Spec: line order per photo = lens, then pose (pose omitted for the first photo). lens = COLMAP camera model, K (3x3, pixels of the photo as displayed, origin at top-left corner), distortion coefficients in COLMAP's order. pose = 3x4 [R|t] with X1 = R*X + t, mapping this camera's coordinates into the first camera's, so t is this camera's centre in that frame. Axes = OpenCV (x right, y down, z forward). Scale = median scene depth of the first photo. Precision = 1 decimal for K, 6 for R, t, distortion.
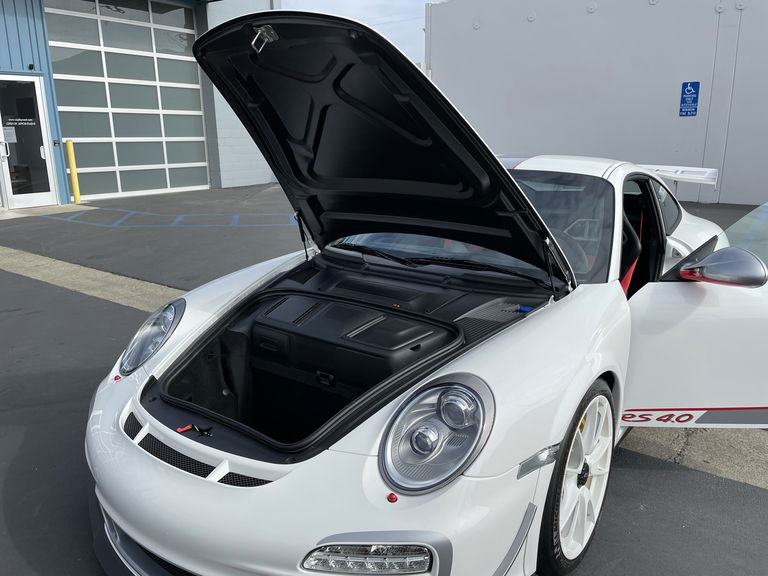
lens RADIAL K [[574.9, 0, 384.0], [0, 574.9, 288.0], [0, 0, 1]] dist [-0.010011, -0.005696]
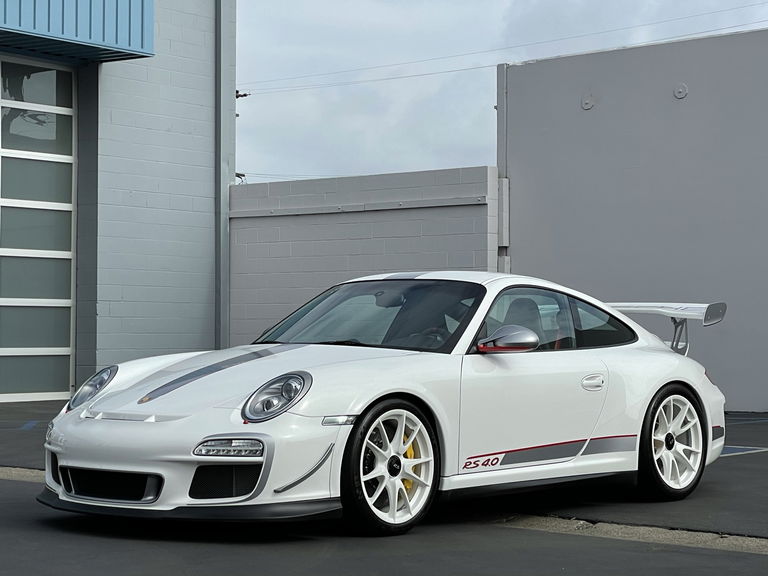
lens RADIAL K [[1708.0, 0, 384.0], [0, 1708.0, 288.0], [0, 0, 1]] dist [0.043000, 0.065136]
pose [[0.996465, 0.012112, -0.083127, 0.106538], [-0.035554, 0.957358, -0.286708, 0.177326], [0.076109, 0.288650, 0.954405, -0.504883]]
